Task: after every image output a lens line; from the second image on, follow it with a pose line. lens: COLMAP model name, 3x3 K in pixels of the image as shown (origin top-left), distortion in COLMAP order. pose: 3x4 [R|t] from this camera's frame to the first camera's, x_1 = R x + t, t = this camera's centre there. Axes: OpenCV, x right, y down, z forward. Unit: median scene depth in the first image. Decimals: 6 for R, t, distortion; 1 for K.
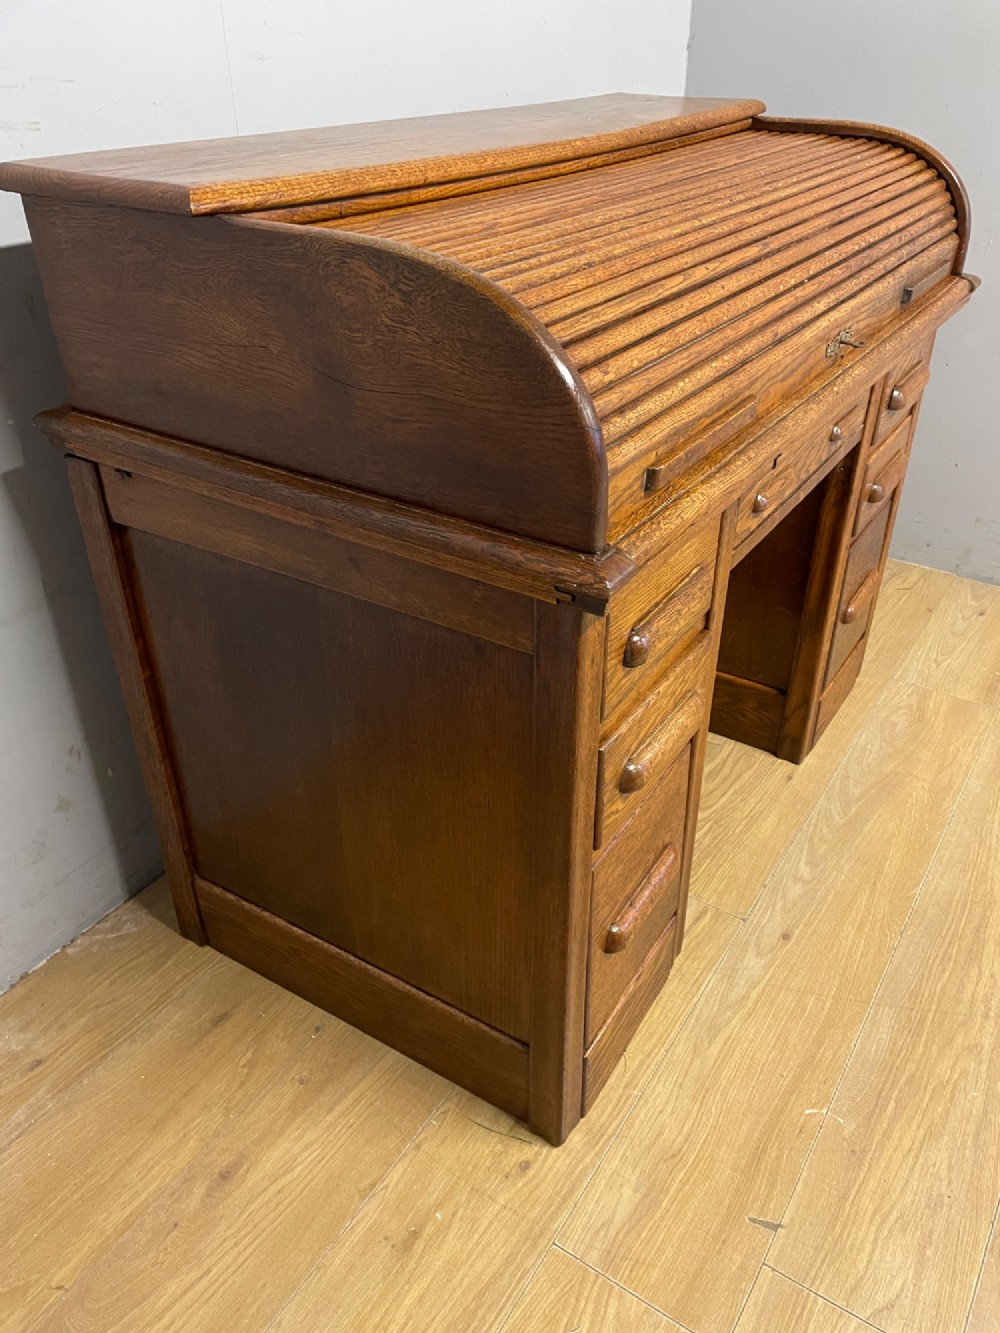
lens RADIAL K [[1009.2, 0, 512.9], [0, 1009.2, 669.6], [0, 0, 1]] dist [0.088193, -0.114282]
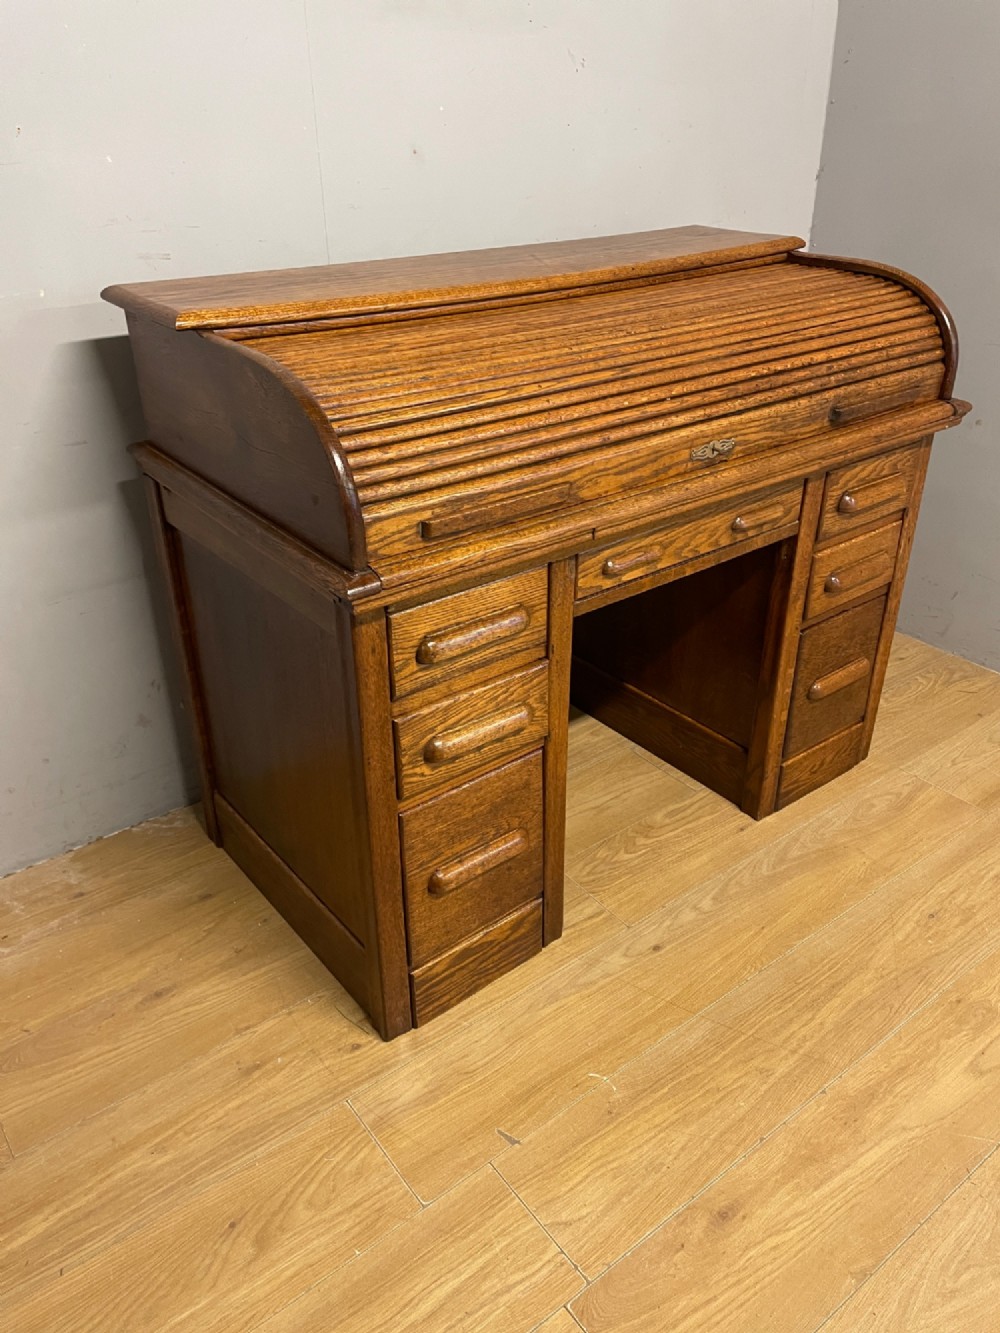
lens RADIAL K [[1009.2, 0, 499.5], [0, 1009.2, 663.1], [0, 0, 1]] dist [0.088193, -0.114282]
pose [[0.941143, 0.158816, -0.298375, 0.471418], [-0.176421, 0.983767, -0.032844, 0.016898], [0.288315, 0.083551, 0.953884, -0.210746]]
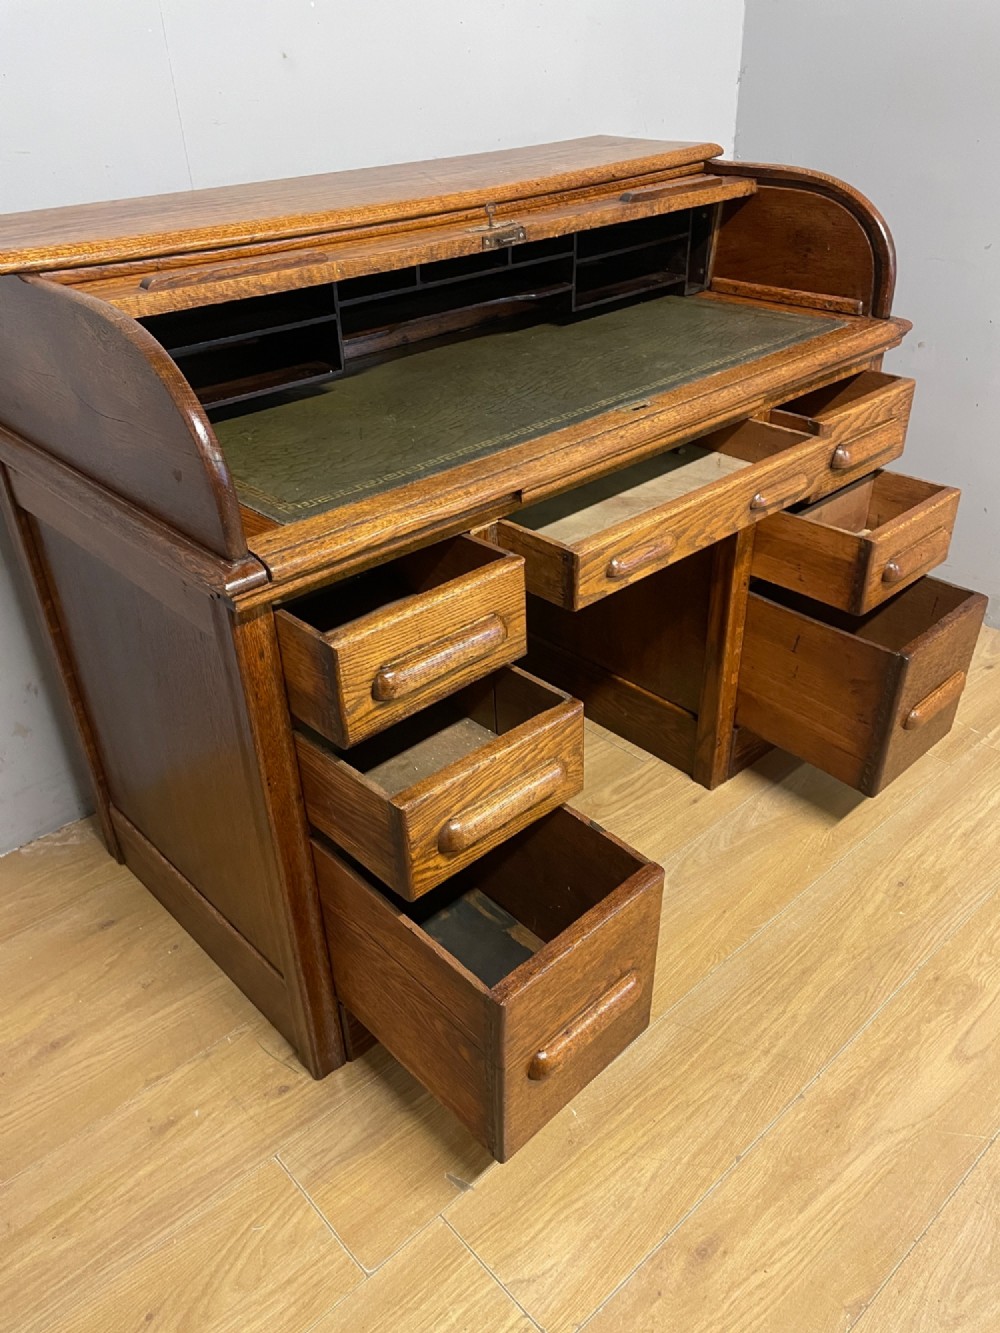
lens RADIAL K [[1009.2, 0, 498.8], [0, 1009.2, 663.7], [0, 0, 1]] dist [0.088193, -0.114282]
pose [[0.965514, 0.114638, -0.233753, 0.441124], [-0.114669, 0.993312, 0.013502, -0.032622], [0.233738, 0.013768, 0.972202, -0.065153]]
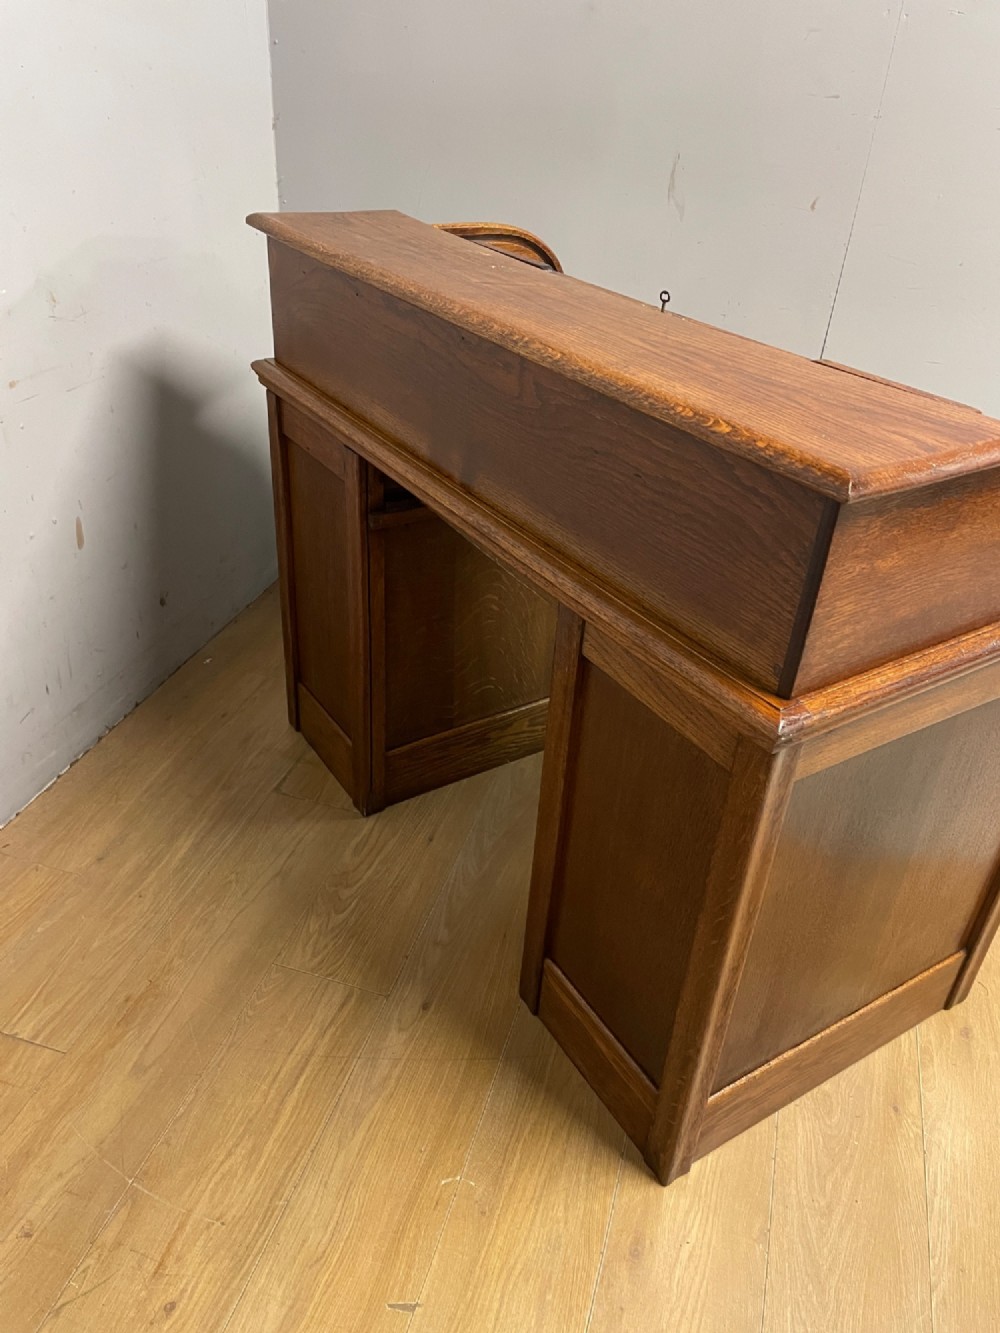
lens RADIAL K [[1009.2, 0, 497.4], [0, 1009.2, 662.1], [0, 0, 1]] dist [0.088193, -0.114282]
pose [[0.959581, -0.098461, 0.263646, 0.112878], [0.097980, 0.995075, 0.015003, -0.126600], [-0.263825, 0.011435, 0.964503, -0.064254]]
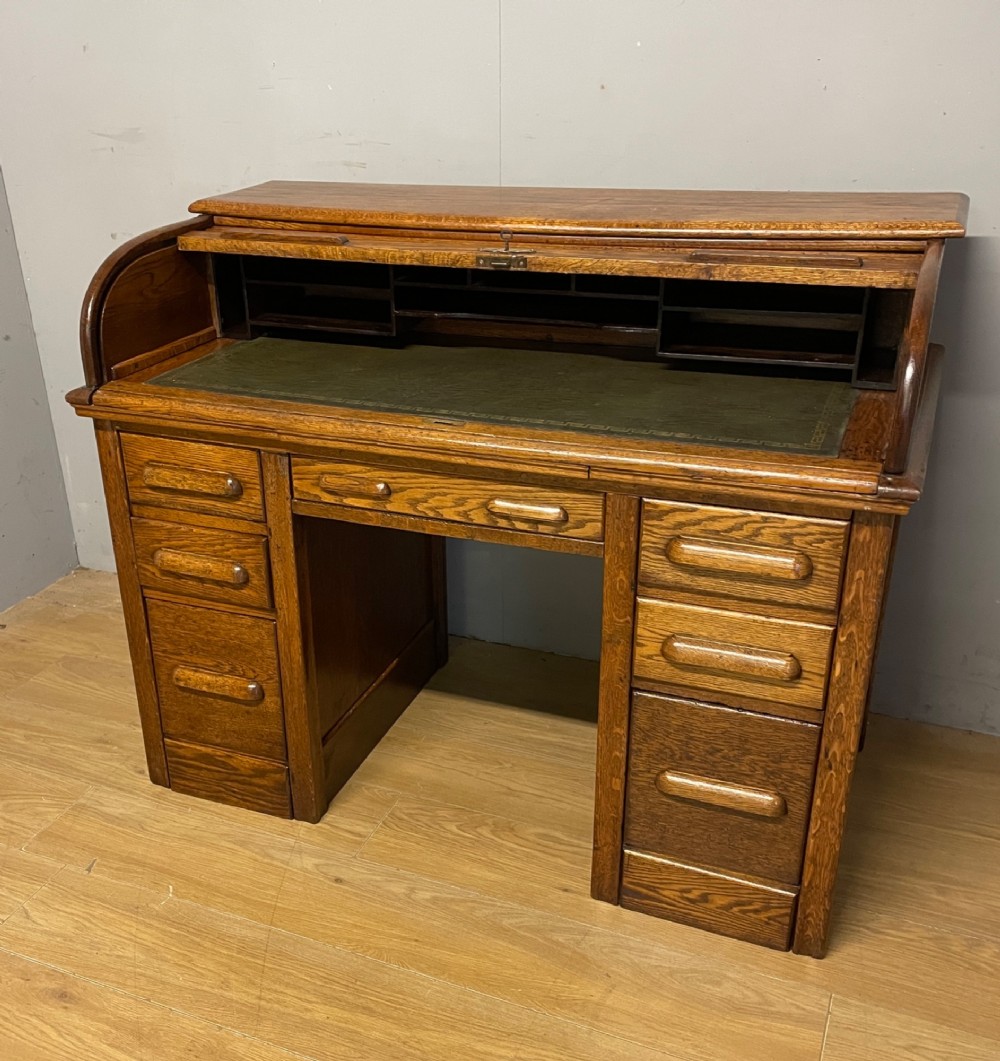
lens RADIAL K [[1163.3, 0, 420.2], [0, 1163.3, 600.0], [0, 0, 1]] dist [0.058563, 0.000000]
pose [[0.141484, 0.438495, -0.887527, 1.575232], [-0.504552, 0.803298, 0.316448, -0.548115], [0.851710, 0.403031, 0.334898, 0.611265]]
